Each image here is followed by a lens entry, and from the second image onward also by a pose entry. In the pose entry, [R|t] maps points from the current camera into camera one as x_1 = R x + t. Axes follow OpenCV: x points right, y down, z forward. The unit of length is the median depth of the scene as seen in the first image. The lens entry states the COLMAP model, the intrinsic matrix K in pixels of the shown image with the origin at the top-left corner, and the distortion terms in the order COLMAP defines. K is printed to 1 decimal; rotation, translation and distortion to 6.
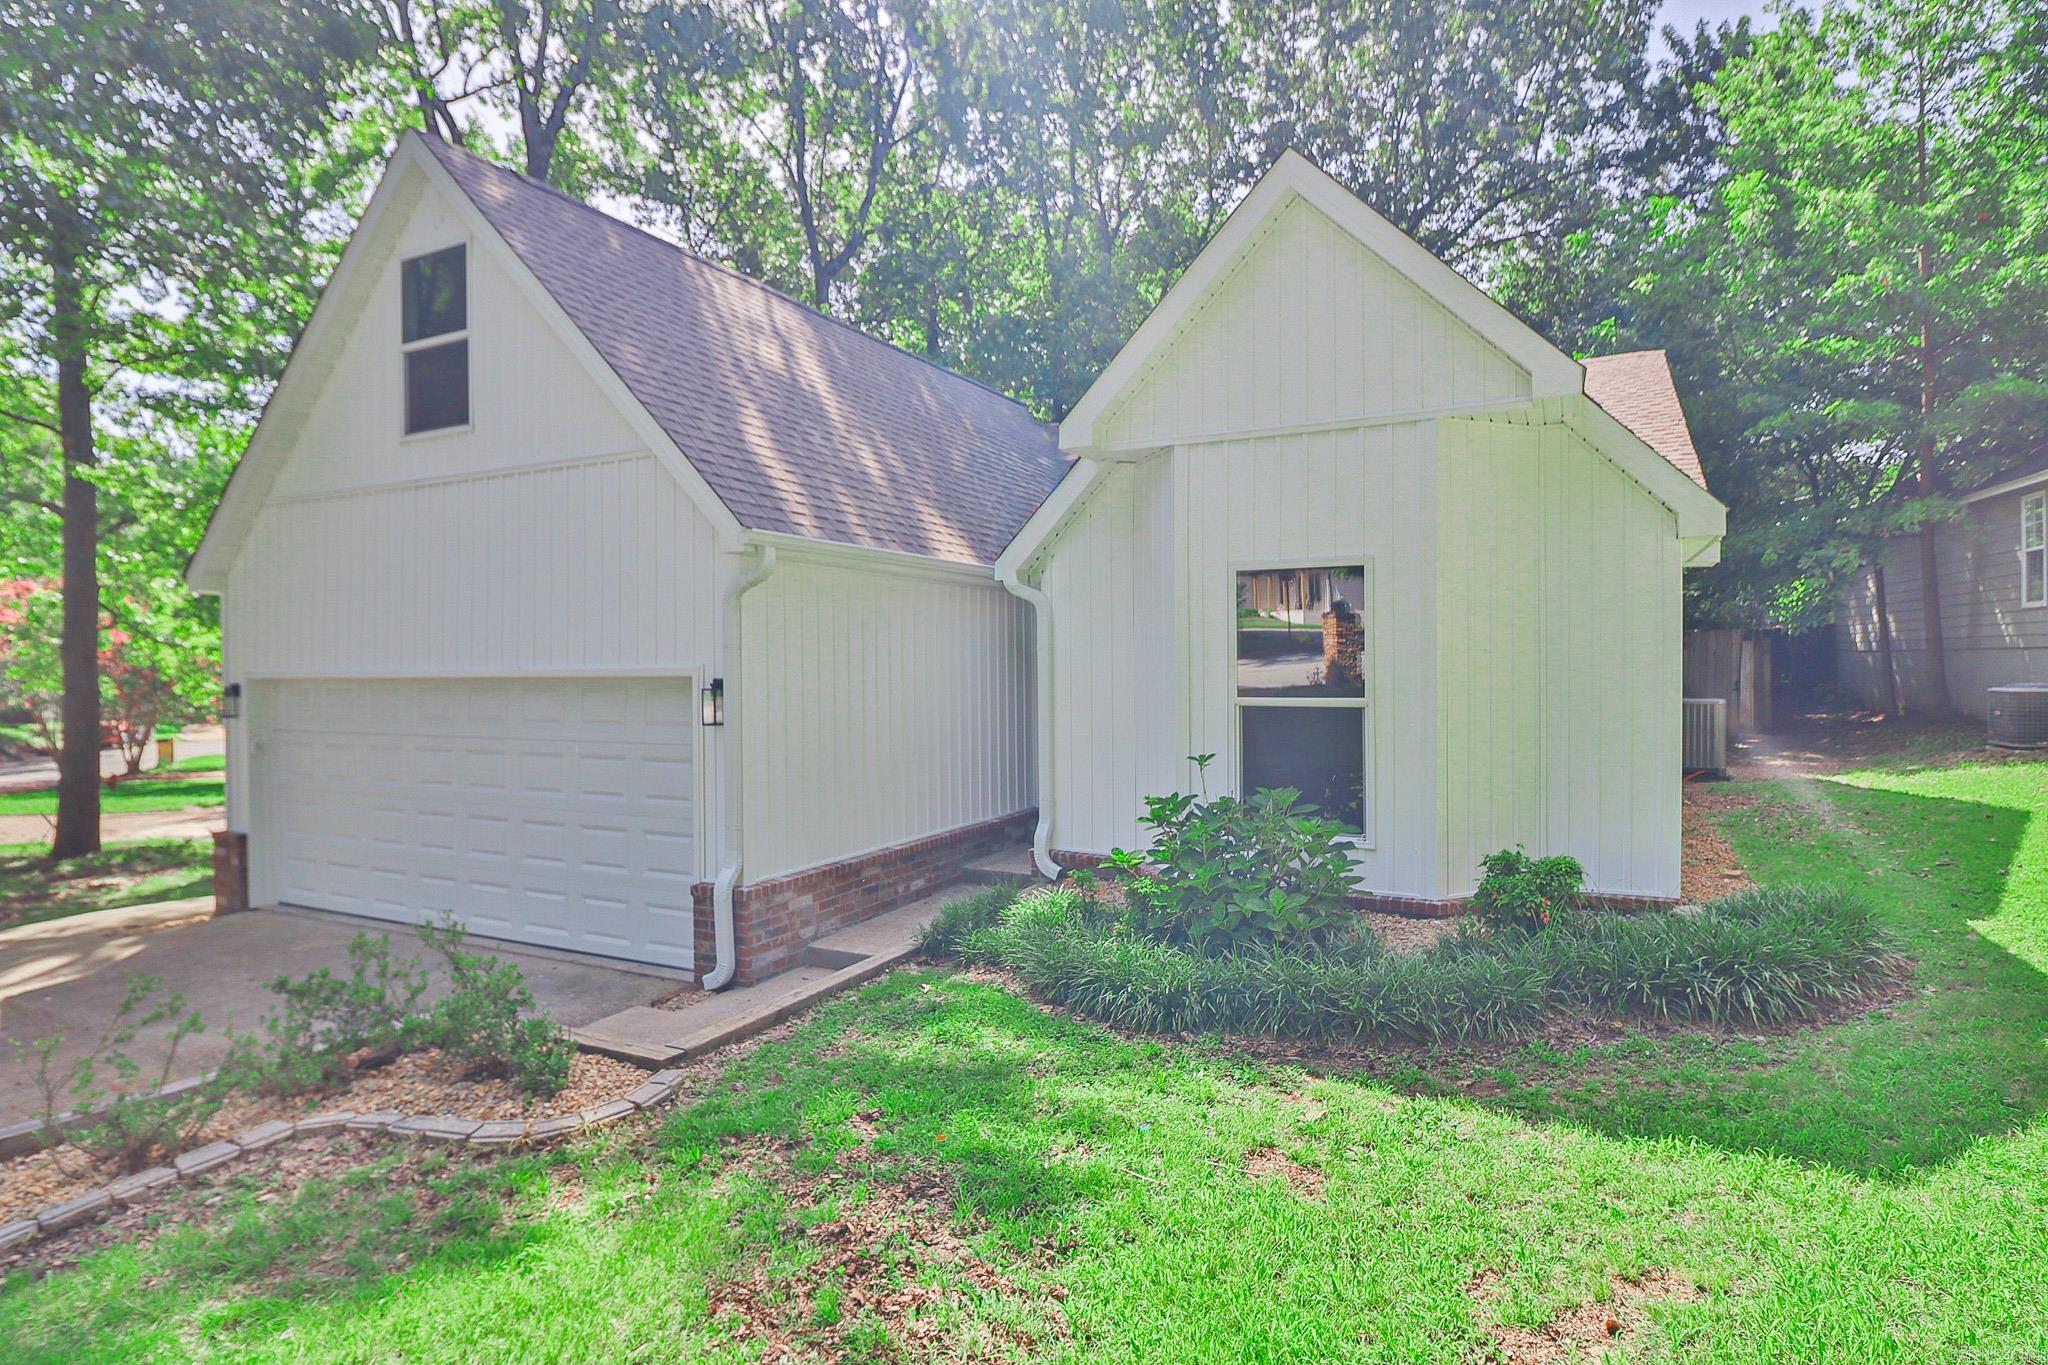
lens RADIAL K [[1087.4, 0, 1054.7], [0, 1087.4, 672.0], [0, 0, 1]] dist [-0.008285, -0.002365]
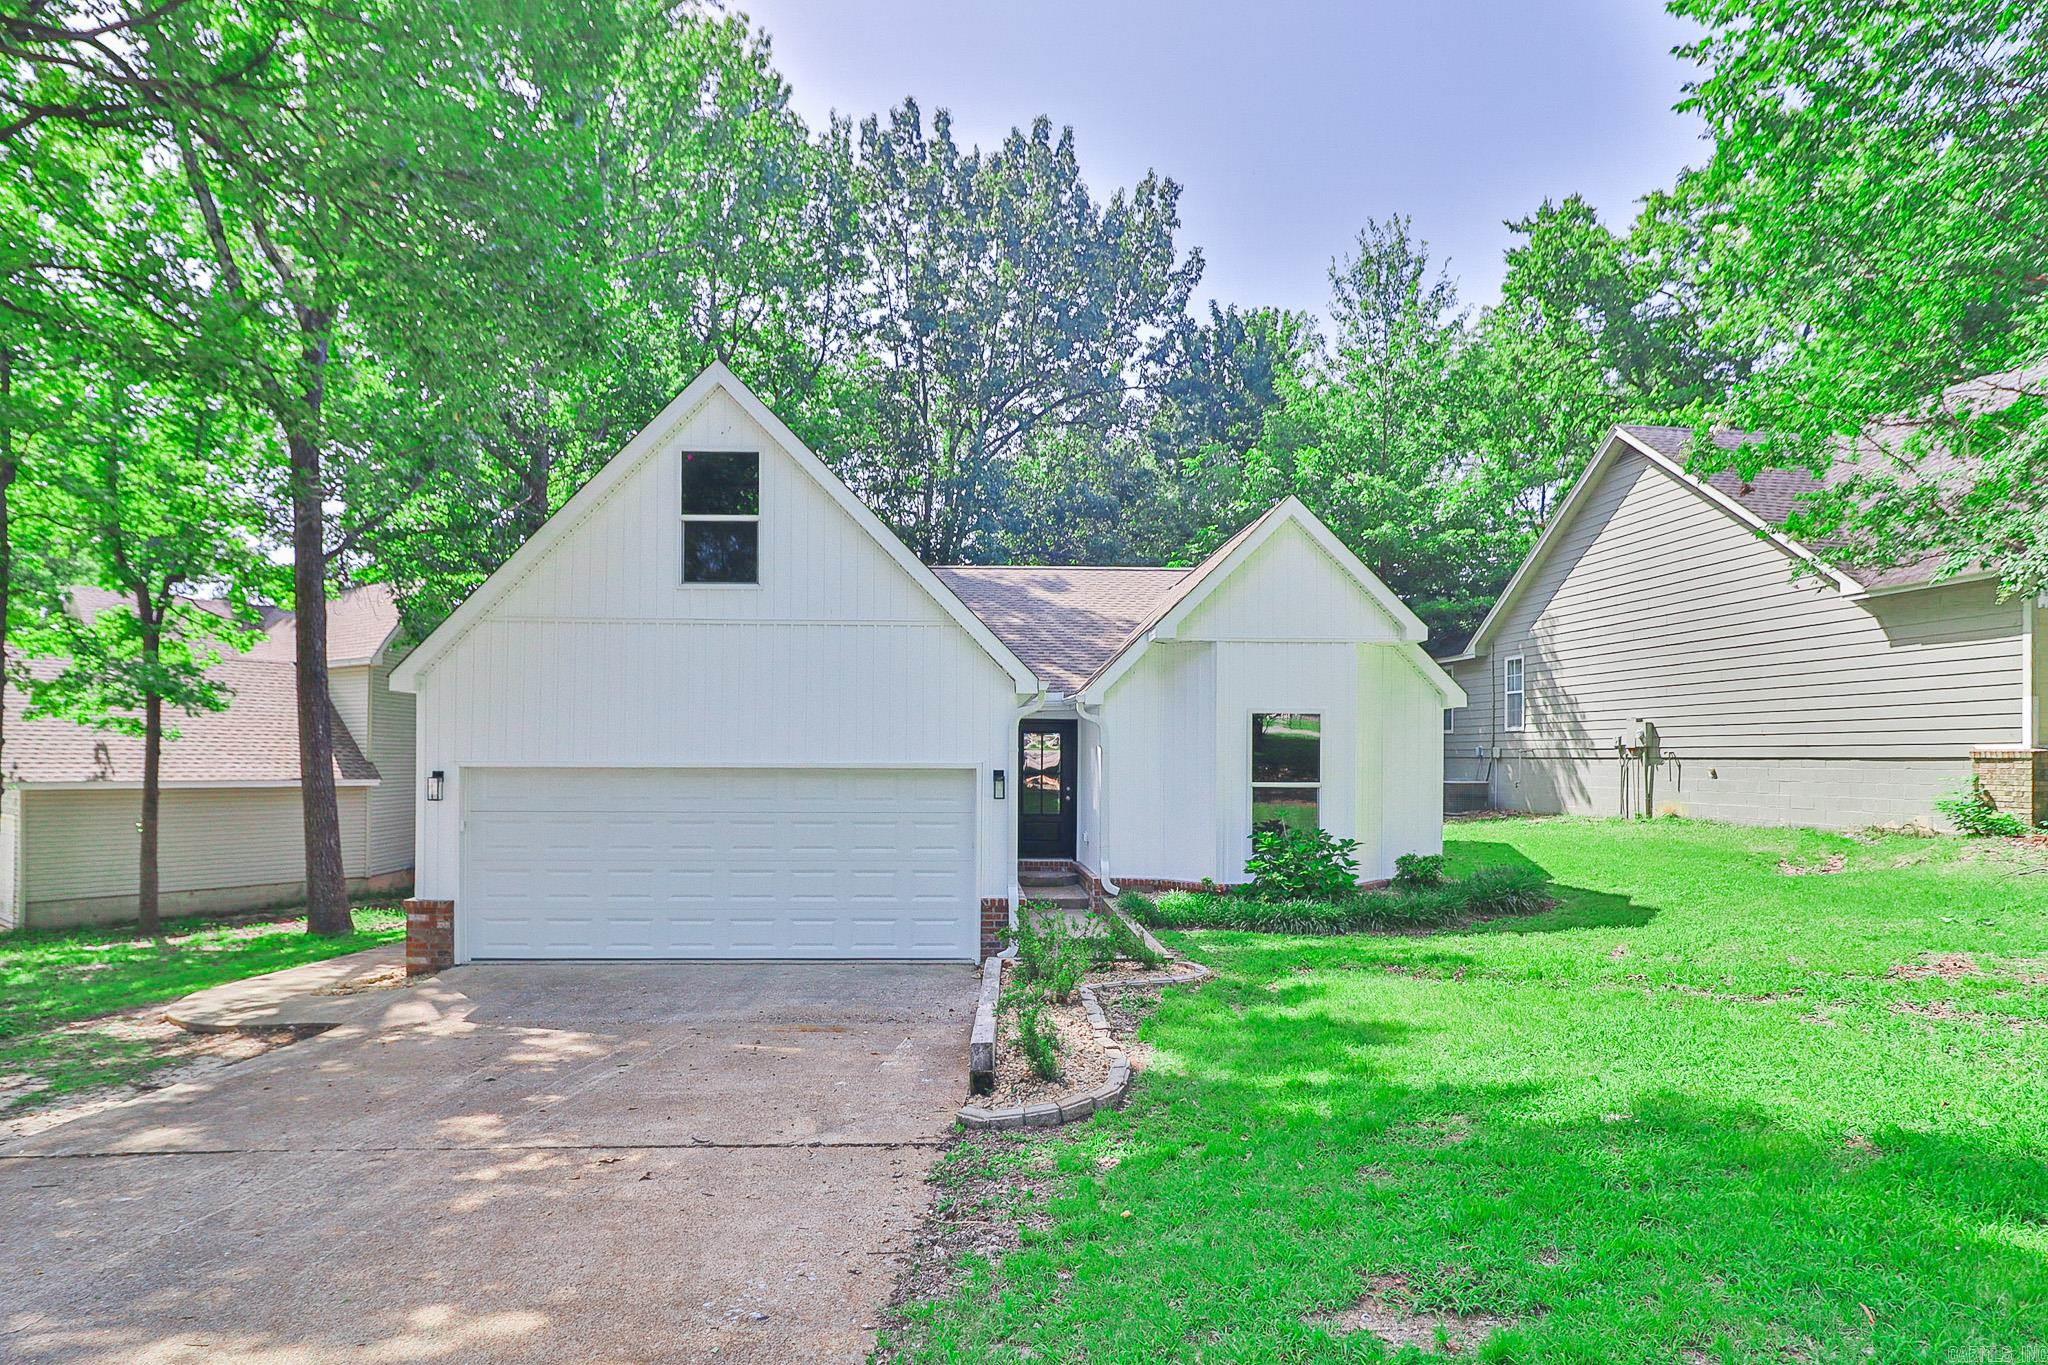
lens RADIAL K [[1064.8, 0, 1071.7], [0, 1064.8, 746.8], [0, 0, 1]] dist [0.001280, -0.009402]
pose [[0.879239, 0.017398, 0.476064, -0.882203], [-0.007896, 0.999728, -0.021953, 0.005081], [-0.476316, 0.015542, 0.879137, -0.397313]]
